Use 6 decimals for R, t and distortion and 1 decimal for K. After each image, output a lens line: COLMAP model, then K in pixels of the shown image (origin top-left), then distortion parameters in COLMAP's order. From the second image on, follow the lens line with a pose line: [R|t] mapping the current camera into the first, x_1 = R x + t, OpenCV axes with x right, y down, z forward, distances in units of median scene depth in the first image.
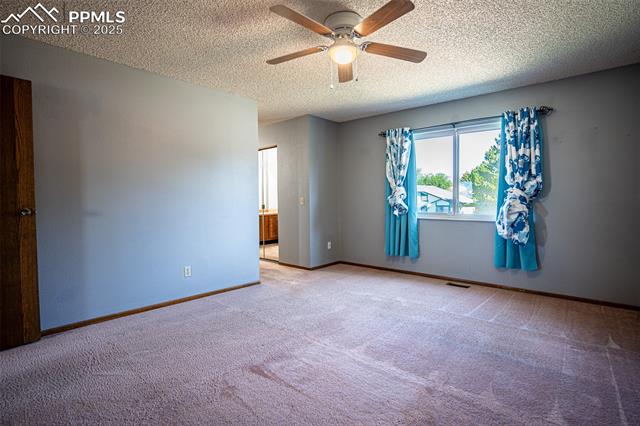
lens RADIAL K [[313.1, 0, 321.2], [0, 313.1, 212.3], [0, 0, 1]] dist [-0.060133, 0.005665]
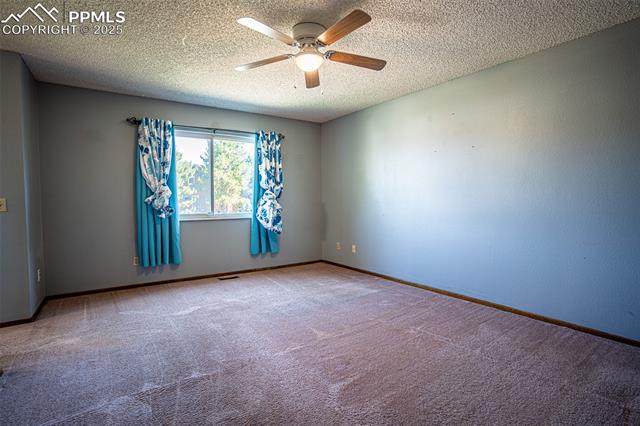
lens RADIAL K [[313.1, 0, 320.6], [0, 313.1, 213.6], [0, 0, 1]] dist [-0.060133, 0.005665]
pose [[0.242227, -0.044249, 0.969210, -0.600937], [0.043998, 0.998433, 0.034587, -0.018886], [-0.969222, 0.034265, 0.243794, 0.442399]]
